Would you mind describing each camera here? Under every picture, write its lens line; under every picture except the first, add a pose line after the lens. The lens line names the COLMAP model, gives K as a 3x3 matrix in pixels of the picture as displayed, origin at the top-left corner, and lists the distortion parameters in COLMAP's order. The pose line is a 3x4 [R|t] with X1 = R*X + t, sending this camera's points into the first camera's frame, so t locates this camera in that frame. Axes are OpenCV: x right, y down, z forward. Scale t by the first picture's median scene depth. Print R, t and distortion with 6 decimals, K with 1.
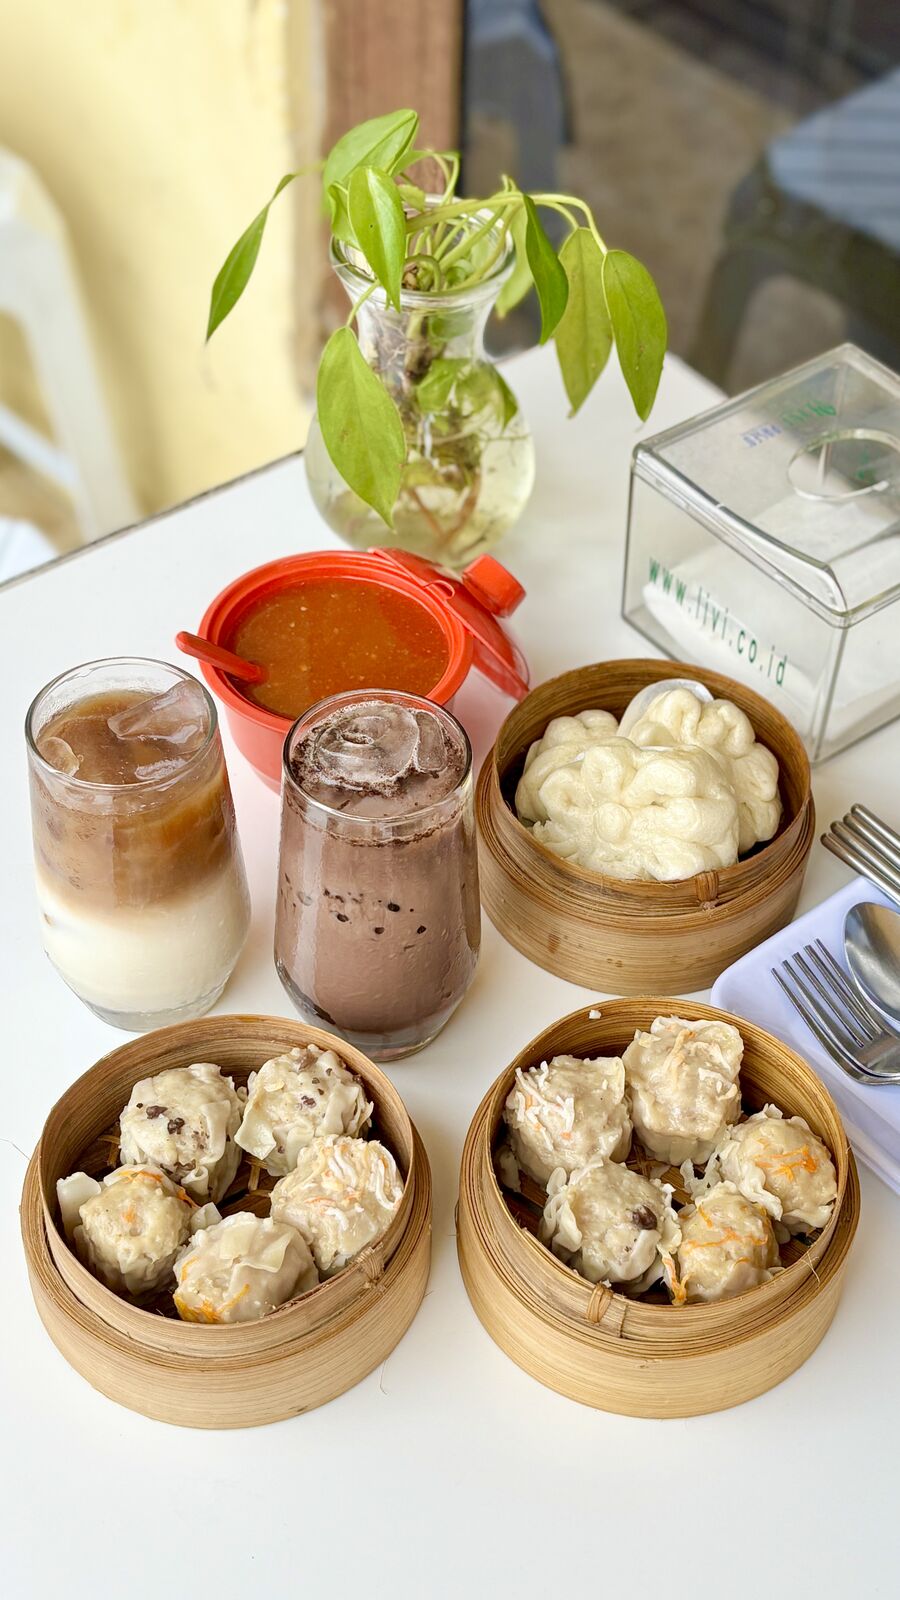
lens RADIAL K [[2221.7, 0, 519.9], [0, 2221.7, 822.8], [0, 0, 1]] dist [0.096720, 0.000000]
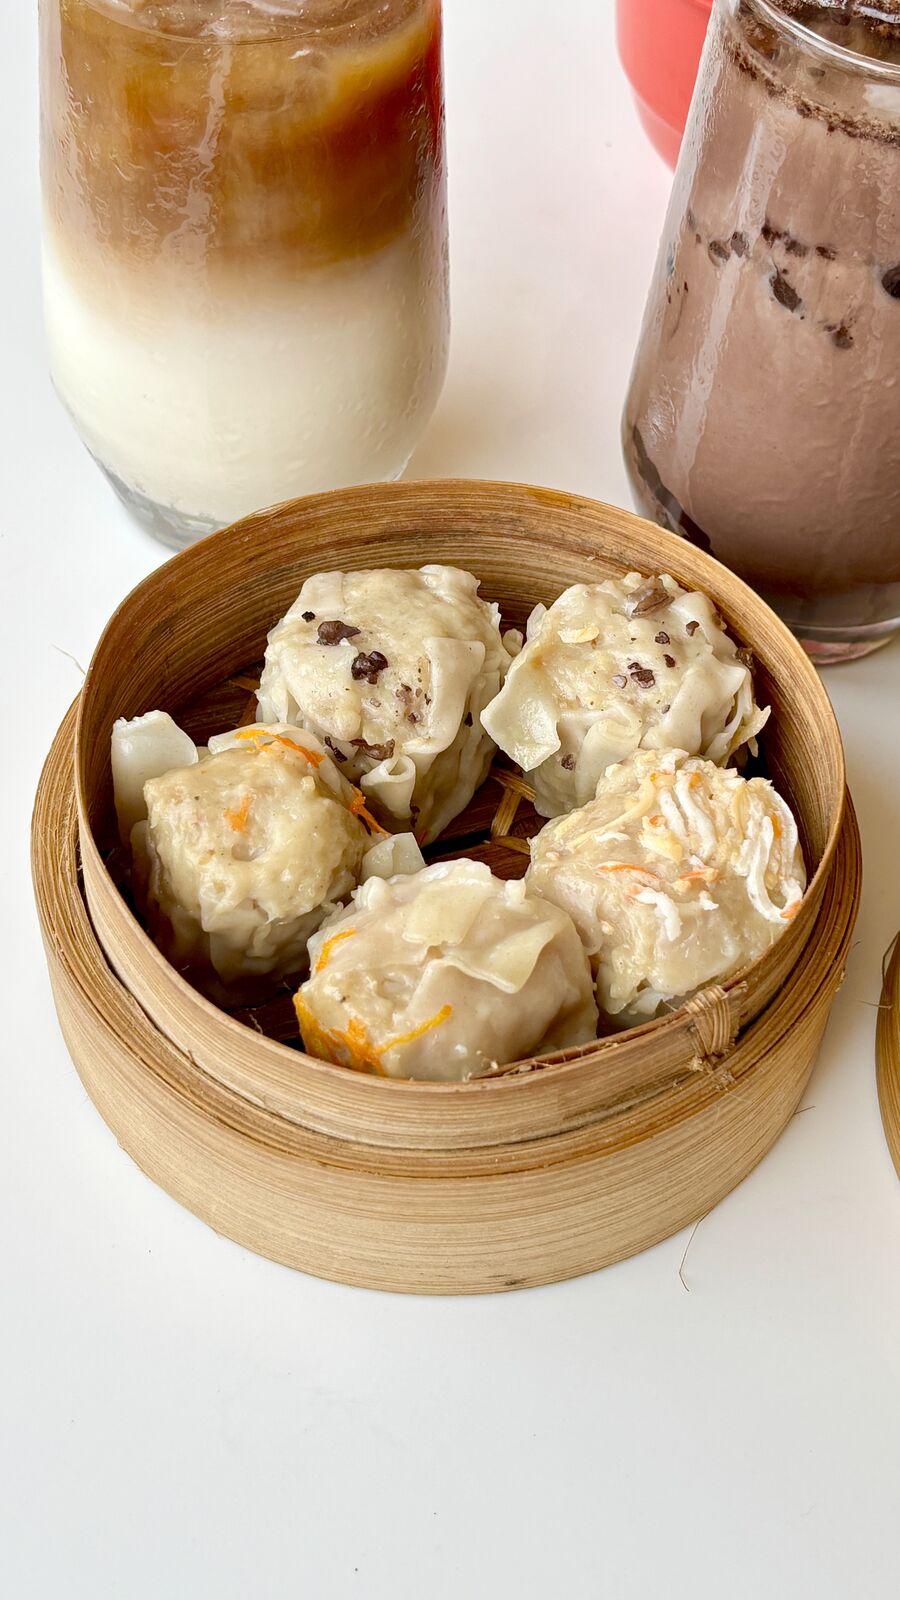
lens RADIAL K [[2408.1, 0, 496.7], [0, 2408.1, 742.3], [0, 0, 1]] dist [0.141071, 0.000000]
pose [[0.970733, 0.193376, -0.142419, -0.049131], [-0.183776, 0.979880, 0.077857, 0.107428], [0.154609, -0.049405, 0.986740, 0.488336]]
